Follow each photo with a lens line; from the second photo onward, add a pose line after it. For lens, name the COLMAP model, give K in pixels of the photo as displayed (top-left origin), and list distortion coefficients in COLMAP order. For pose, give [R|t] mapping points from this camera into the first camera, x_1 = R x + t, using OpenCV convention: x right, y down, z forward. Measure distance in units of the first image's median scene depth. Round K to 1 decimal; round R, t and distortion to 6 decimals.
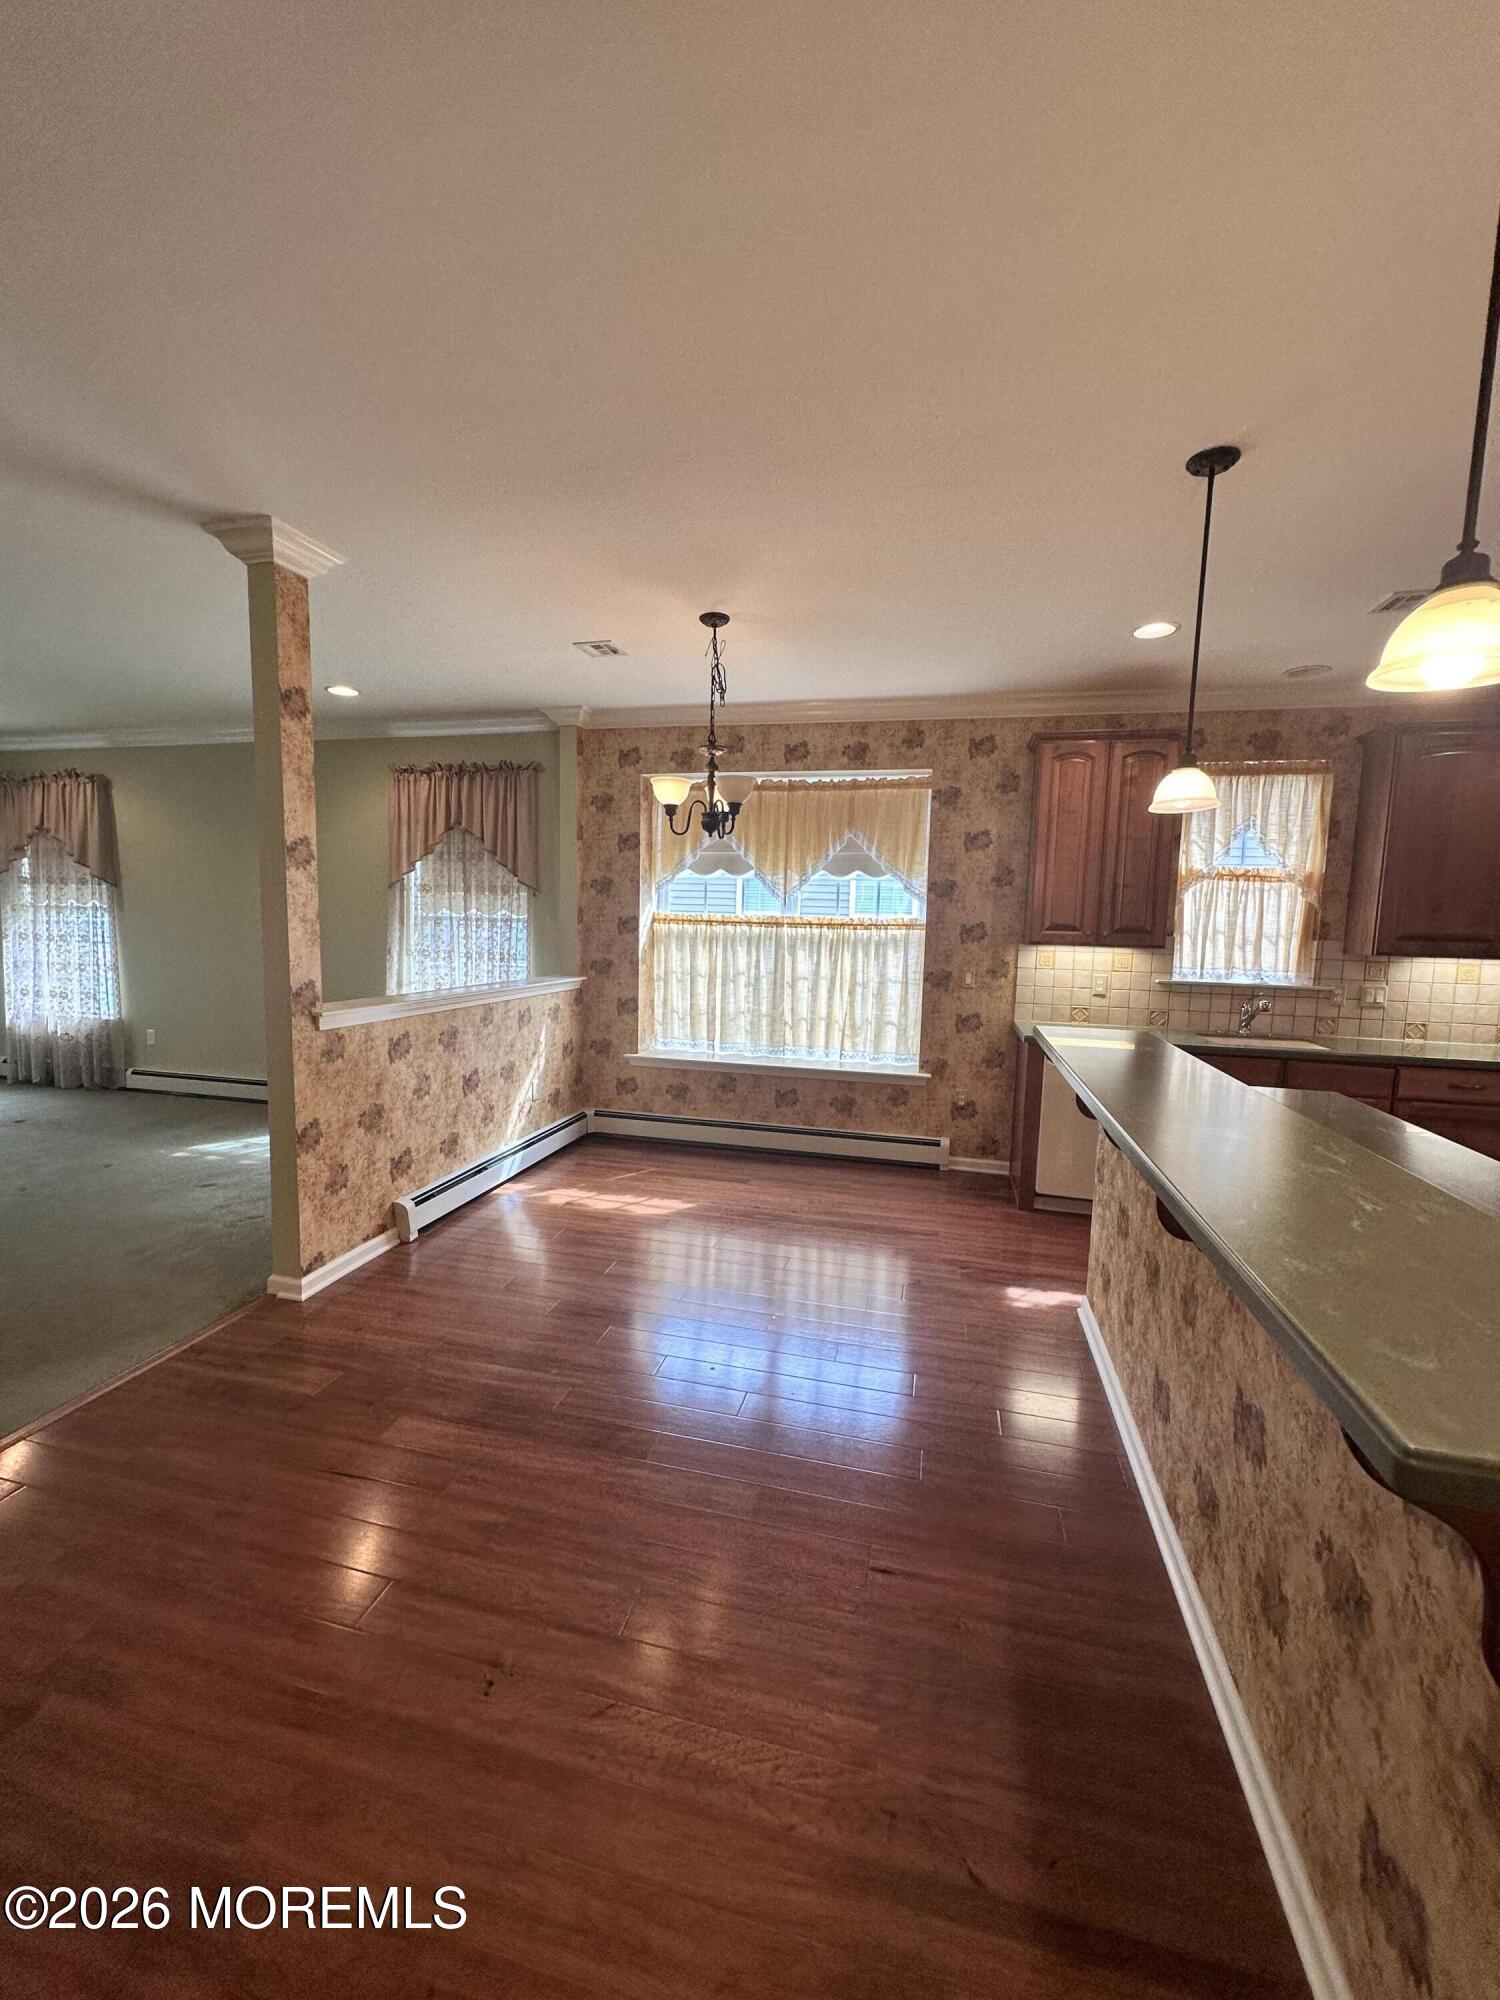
lens RADIAL K [[794.3, 0, 748.4], [0, 794.3, 1001.6], [0, 0, 1]] dist [-0.002768, 0.000750]
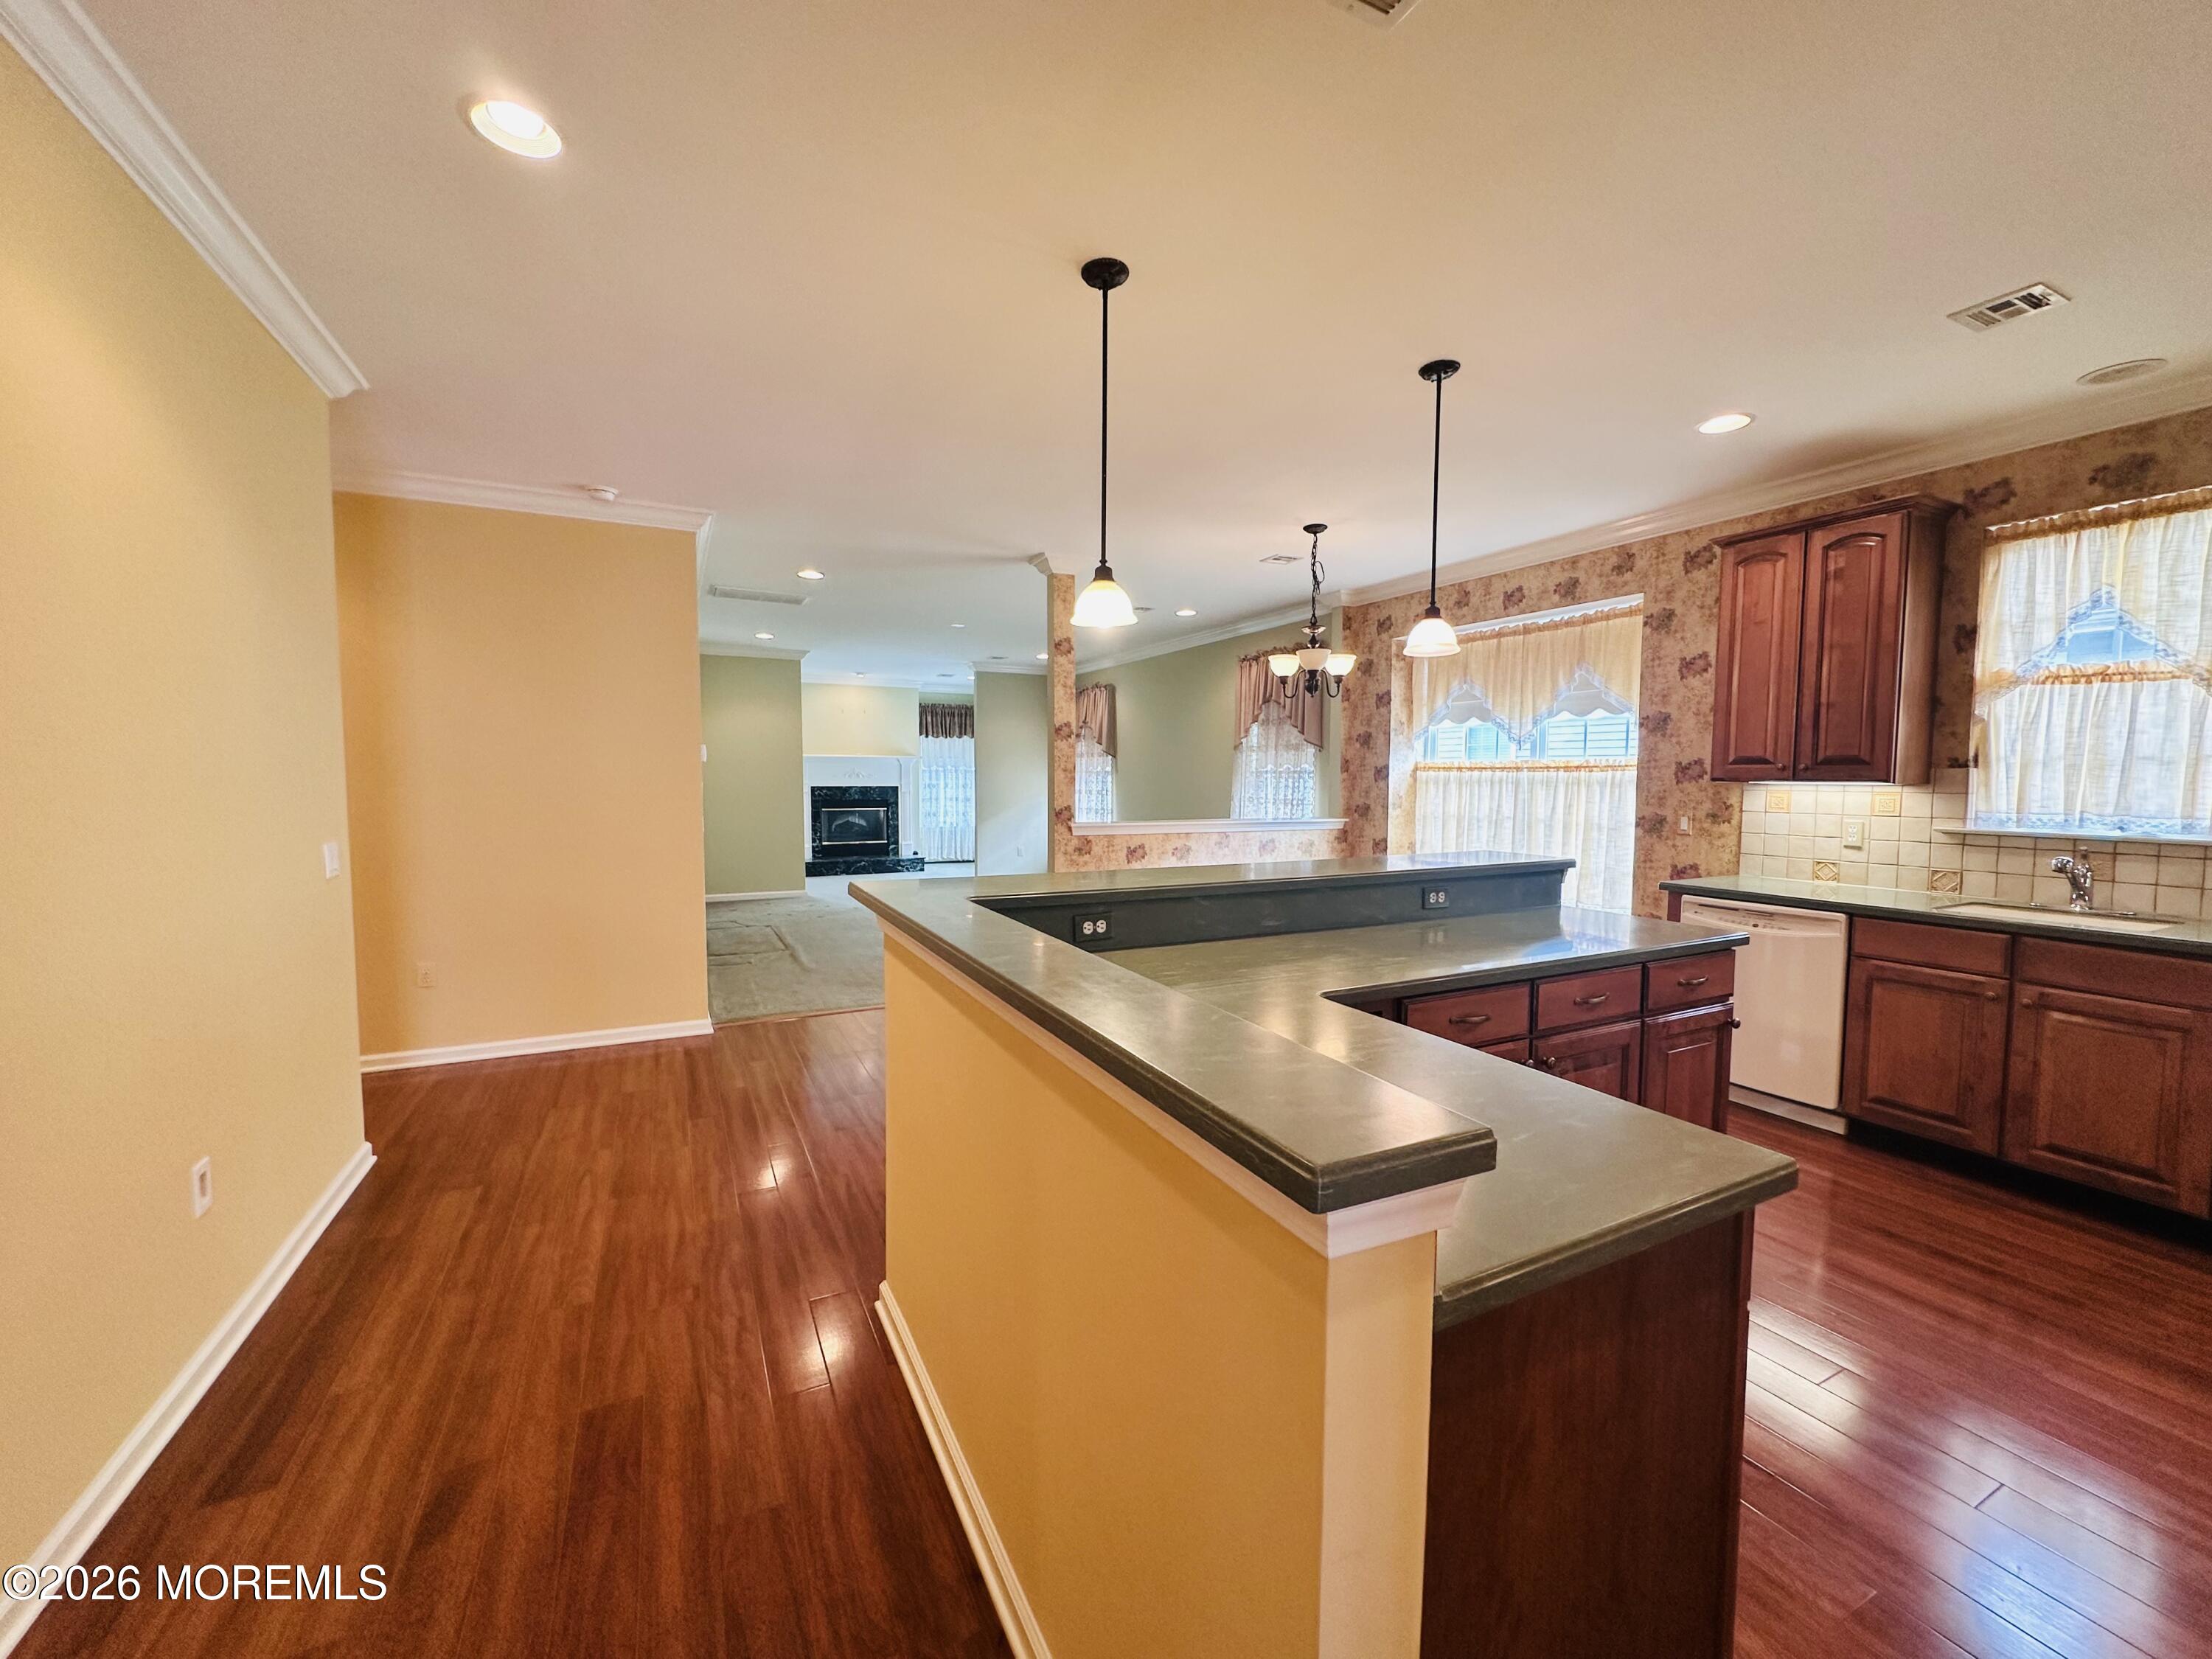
lens RADIAL K [[878.5, 0, 1107.0], [0, 878.5, 831.7], [0, 0, 1]] dist [-0.002768, 0.000750]
pose [[0.648789, 0.026159, -0.760519, 0.589291], [-0.064806, 0.997678, -0.020968, 0.040097], [0.758204, 0.062890, 0.648977, -0.099236]]
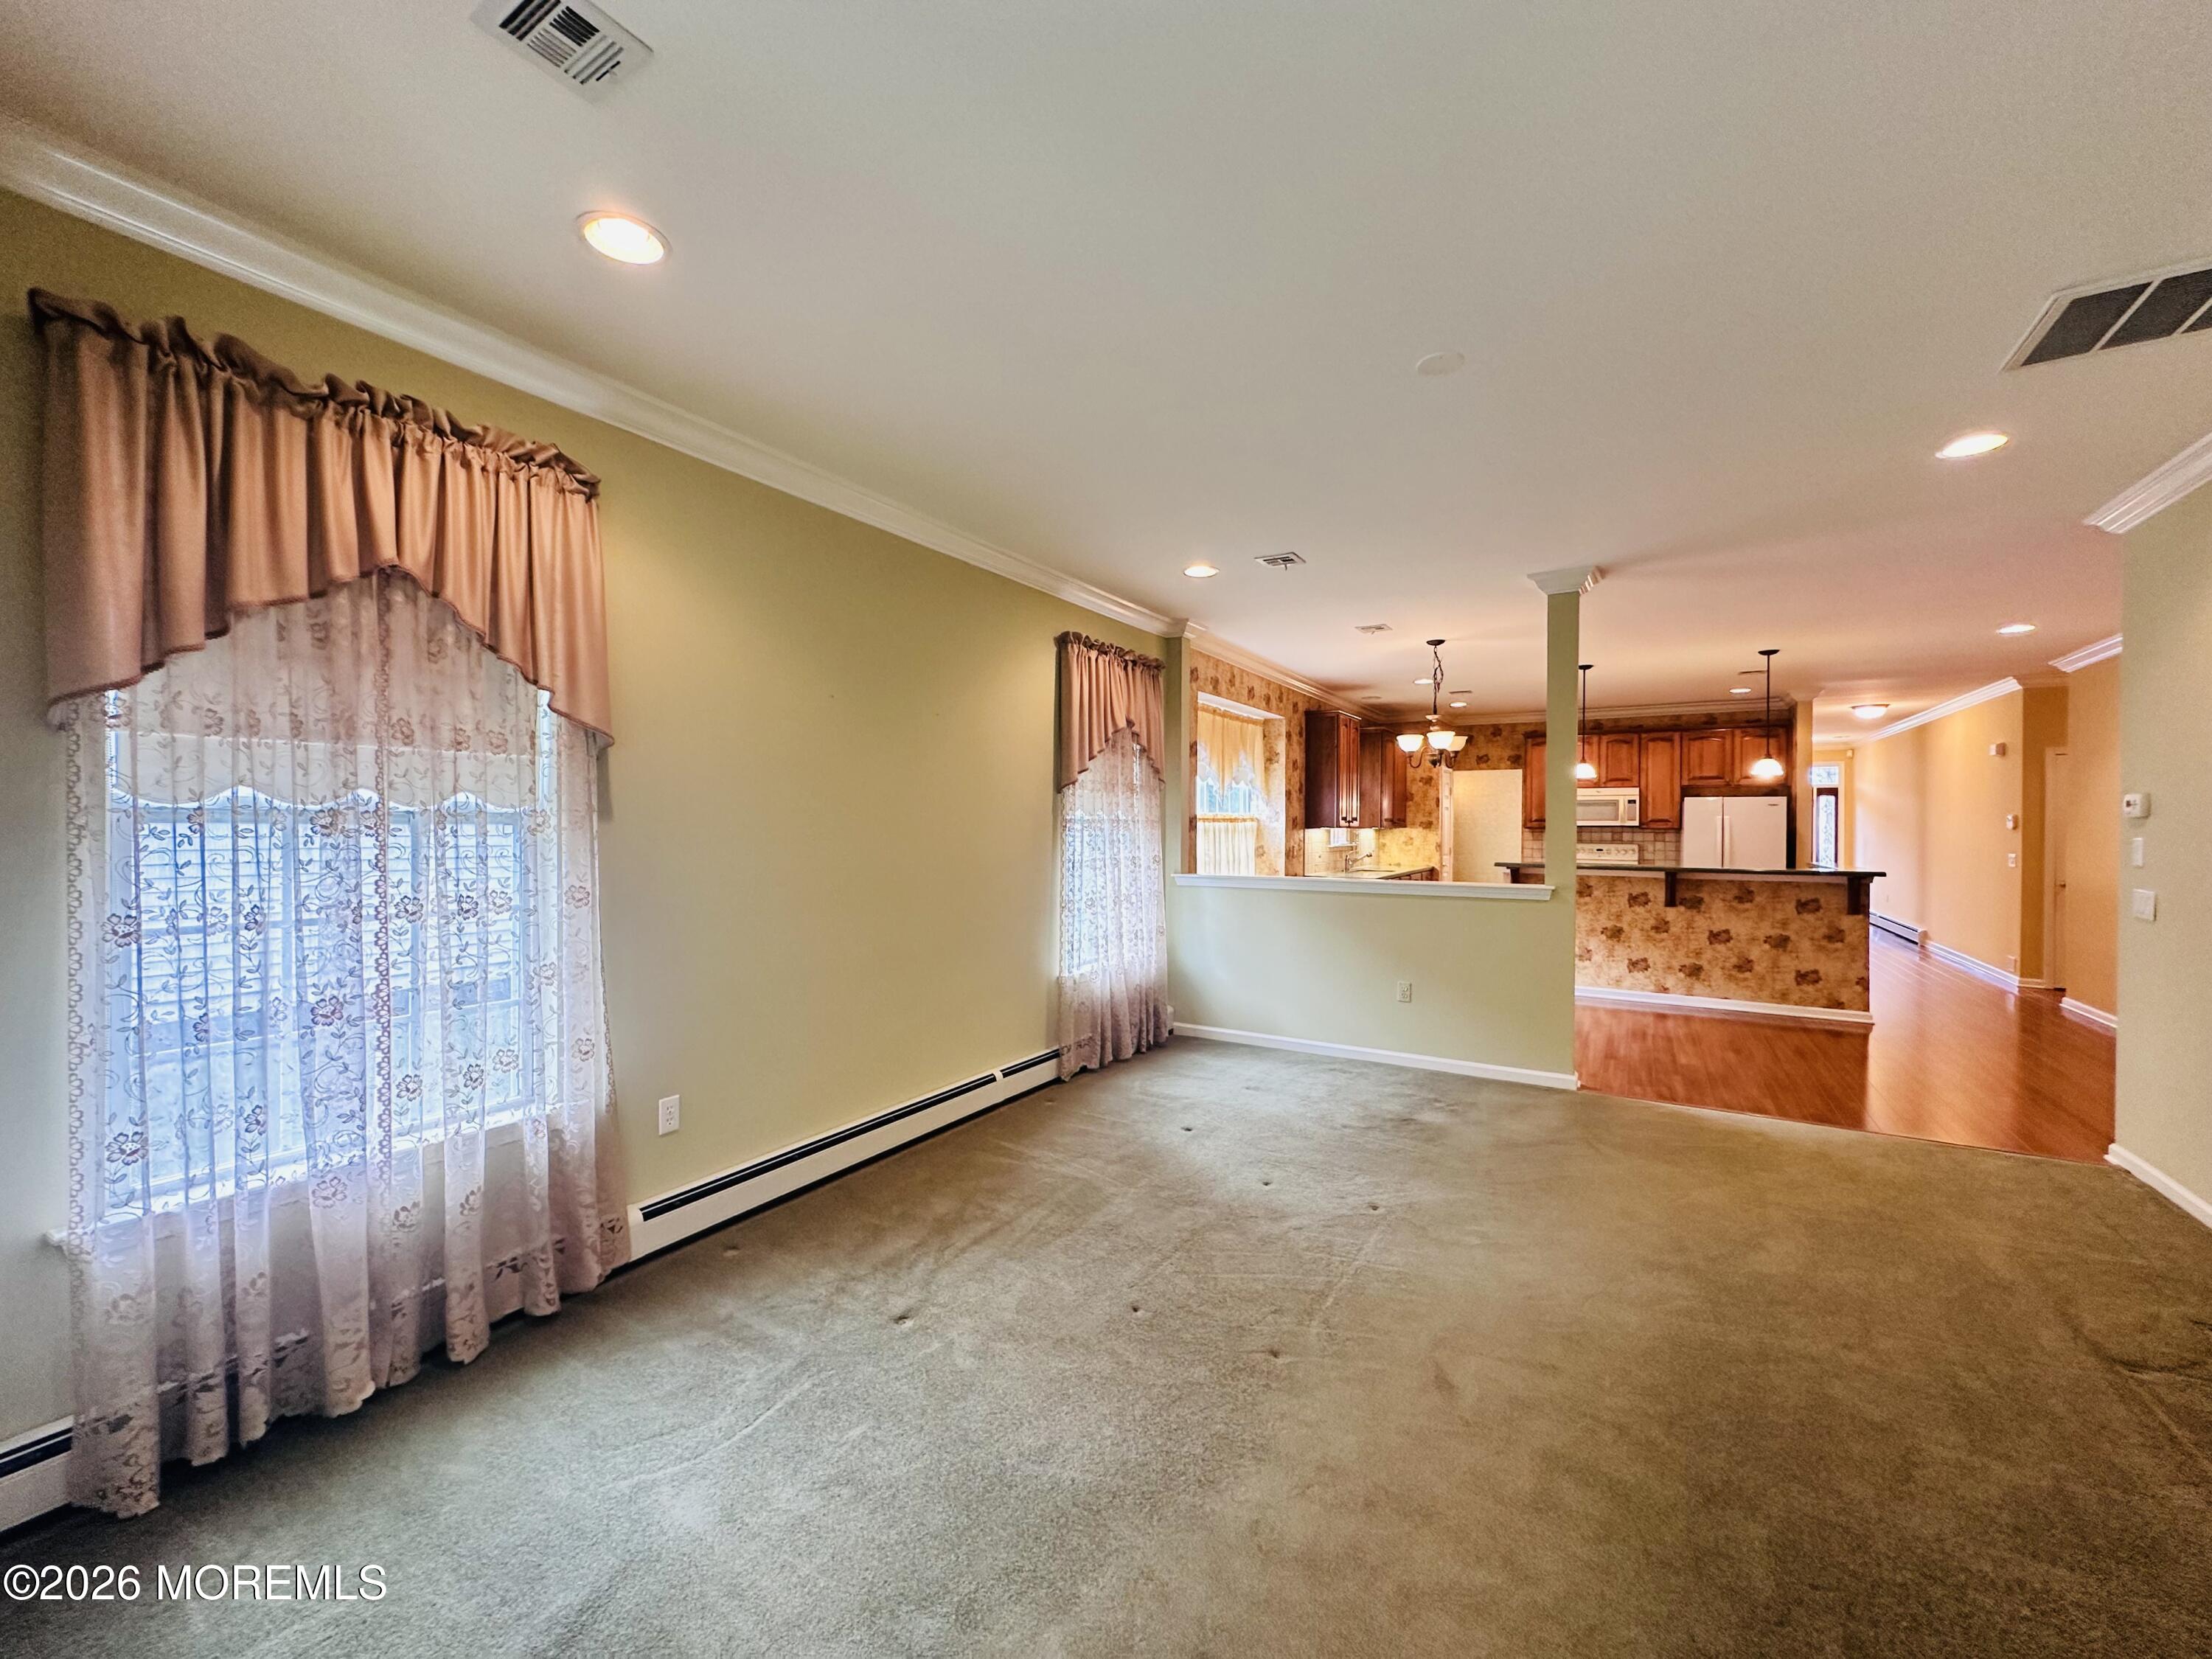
lens RADIAL K [[878.5, 0, 1107.0], [0, 878.5, 831.7], [0, 0, 1]] dist [-0.002768, 0.000750]
pose [[0.302434, -0.034022, 0.952563, -1.469540], [0.099930, 0.994987, 0.003810, -0.110188], [-0.947917, 0.094038, 0.304318, 0.808321]]
